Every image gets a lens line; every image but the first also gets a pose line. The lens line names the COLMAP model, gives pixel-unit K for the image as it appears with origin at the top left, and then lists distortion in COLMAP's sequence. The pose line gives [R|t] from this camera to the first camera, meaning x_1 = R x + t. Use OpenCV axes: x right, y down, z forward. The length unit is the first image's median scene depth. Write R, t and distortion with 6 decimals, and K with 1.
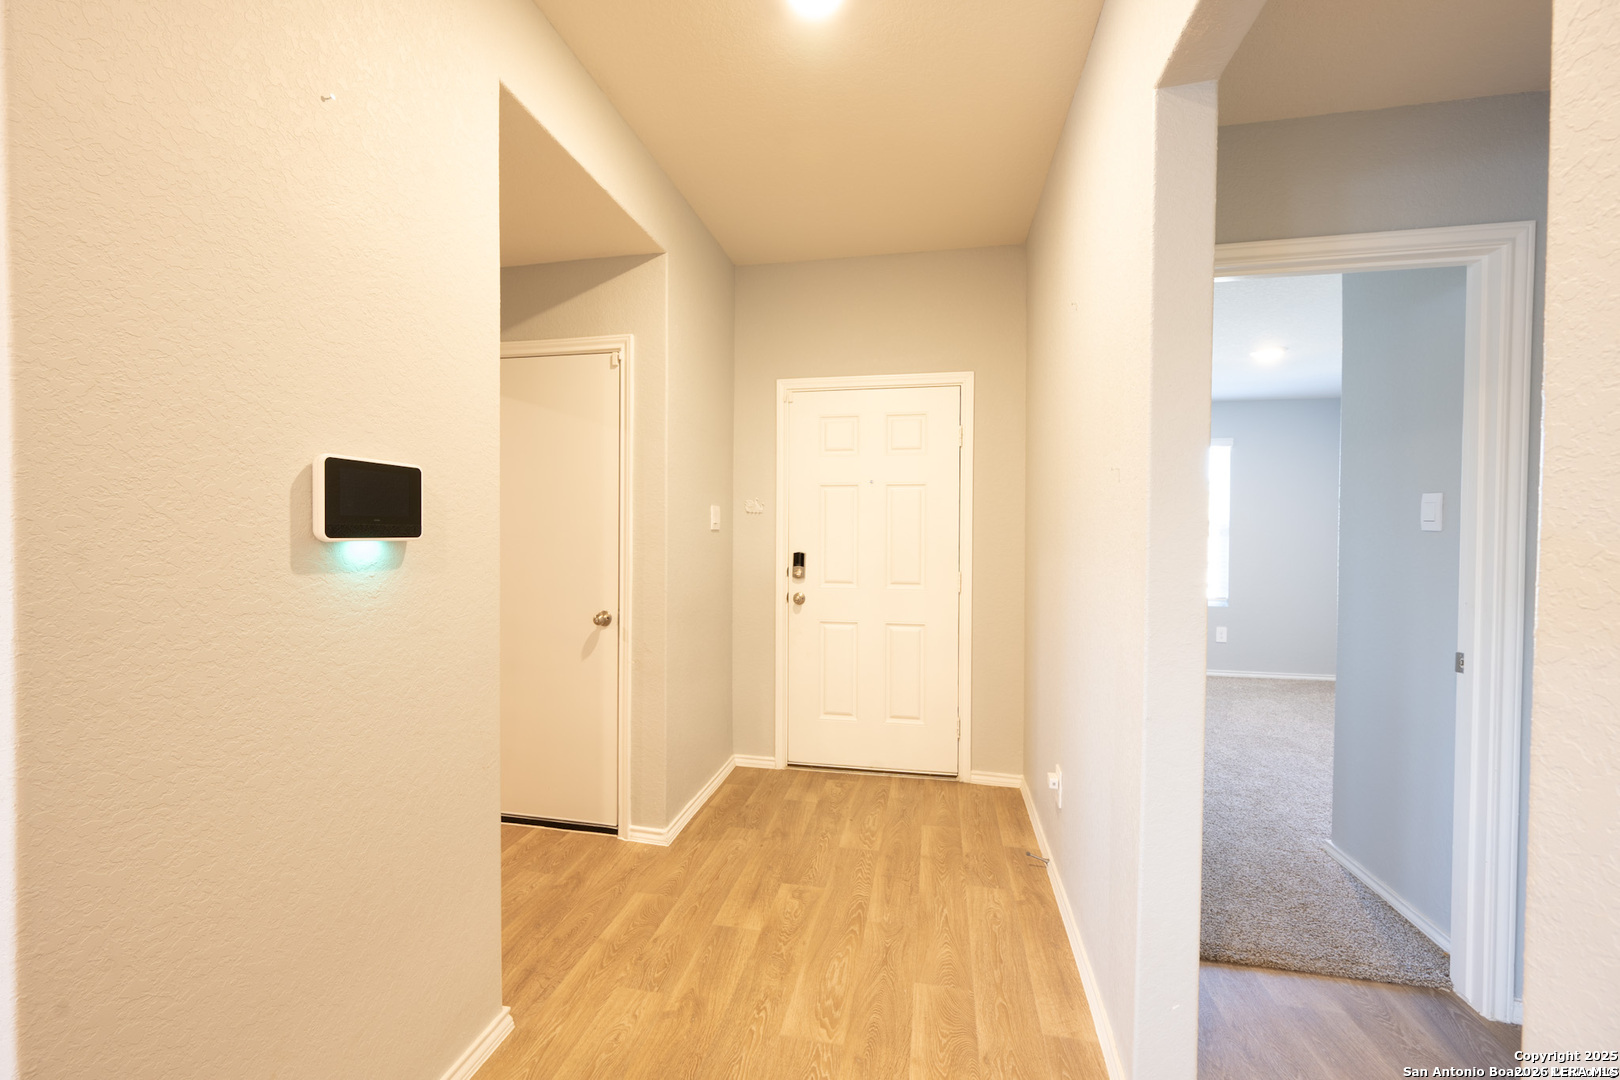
lens RADIAL K [[648.3, 0, 800.6], [0, 648.3, 546.7], [0, 0, 1]] dist [0.000218, 0.000154]
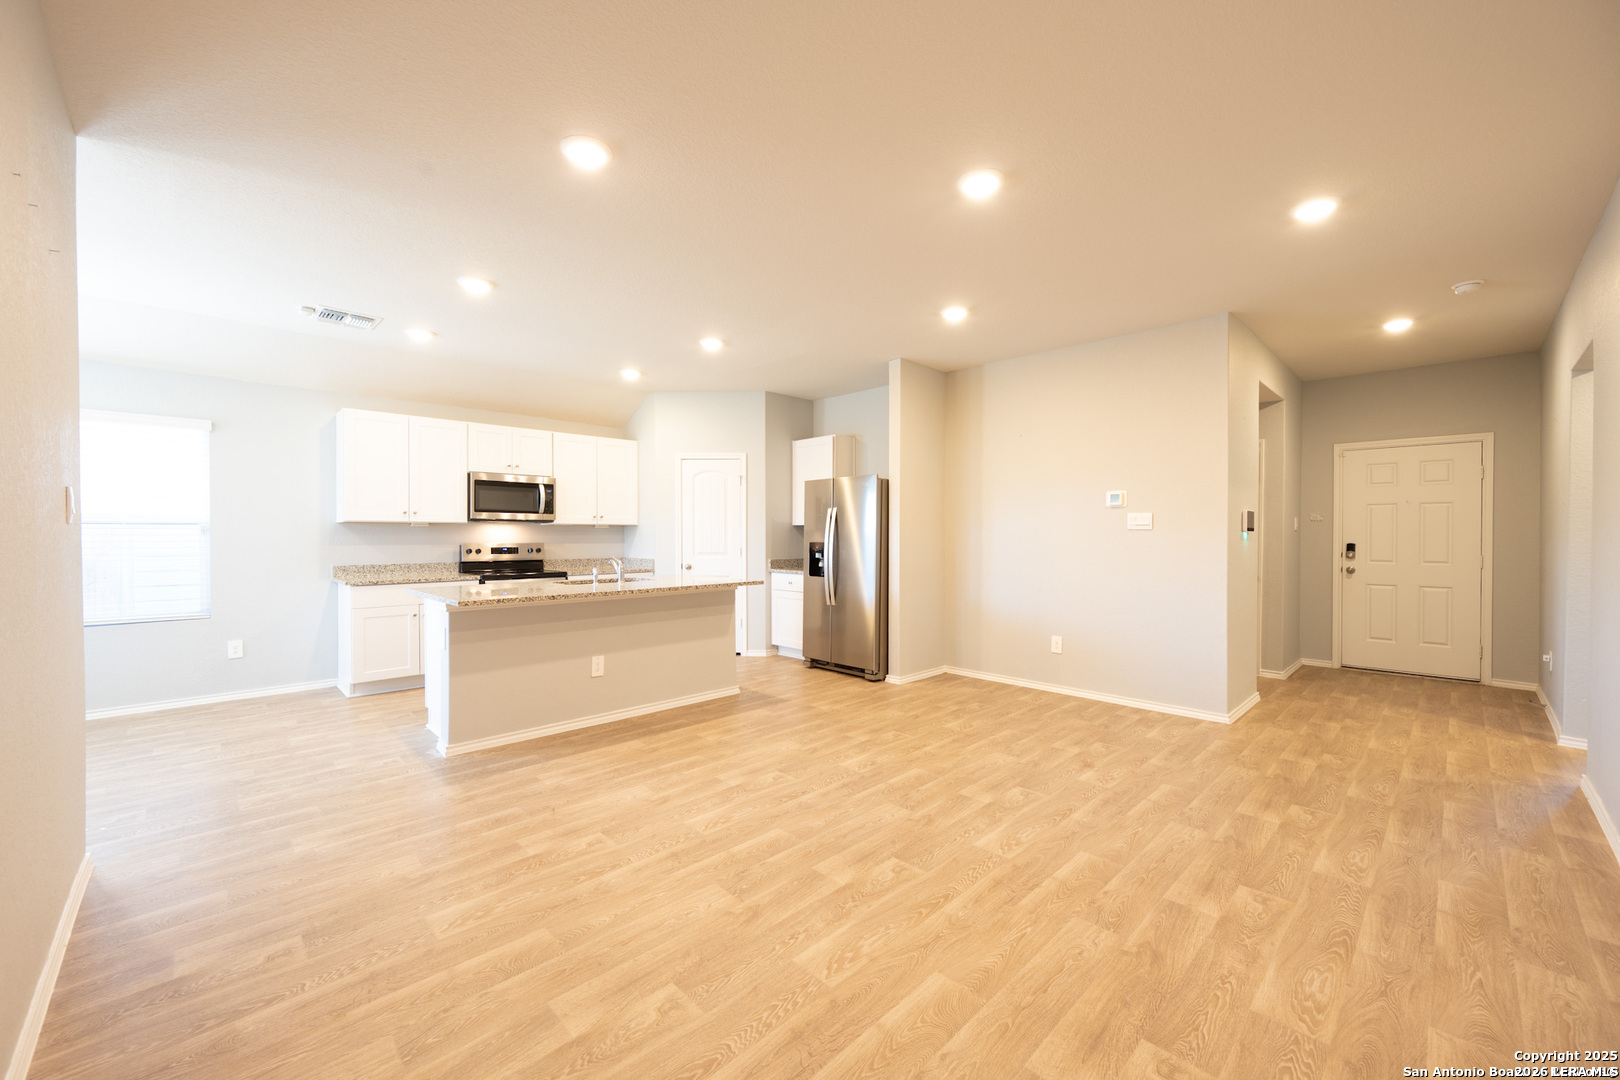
lens RADIAL K [[635.2, 0, 790.9], [0, 635.2, 532.7], [0, 0, 1]] dist [-0.000188, 0.000605]
pose [[0.820810, 0.005233, -0.571177, -0.050174], [-0.013934, 0.999844, -0.010864, 0.003669], [0.571031, 0.016876, 0.820755, -0.241207]]
